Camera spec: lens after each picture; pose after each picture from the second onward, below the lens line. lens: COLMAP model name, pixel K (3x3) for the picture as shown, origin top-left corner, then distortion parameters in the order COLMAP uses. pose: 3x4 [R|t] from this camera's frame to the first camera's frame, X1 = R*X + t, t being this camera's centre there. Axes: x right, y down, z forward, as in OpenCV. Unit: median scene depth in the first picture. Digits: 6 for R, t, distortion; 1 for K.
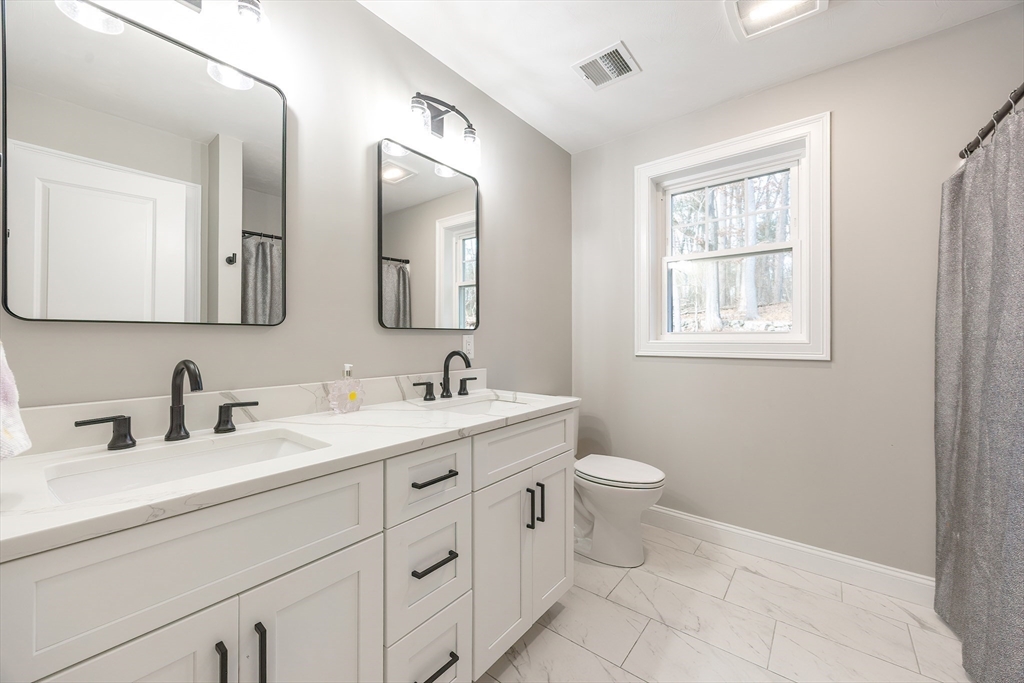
lens RADIAL K [[394.3, 0, 512.0], [0, 394.3, 341.5], [0, 0, 1]] dist [-0.000832, -0.000020]
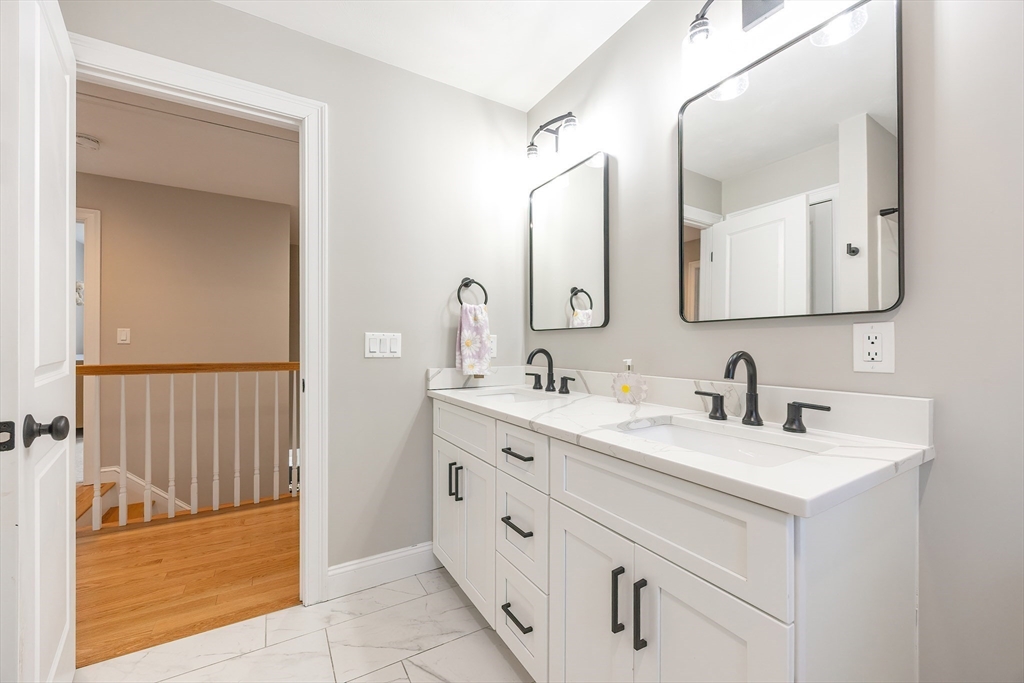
lens RADIAL K [[407.8, 0, 512.0], [0, 407.8, 341.5], [0, 0, 1]] dist [0.000121, -0.000005]
pose [[-0.346149, 0.001973, -0.938178, 0.736217], [-0.000404, 0.999997, 0.002253, 0.007461], [0.938180, 0.001159, -0.346147, 1.086036]]
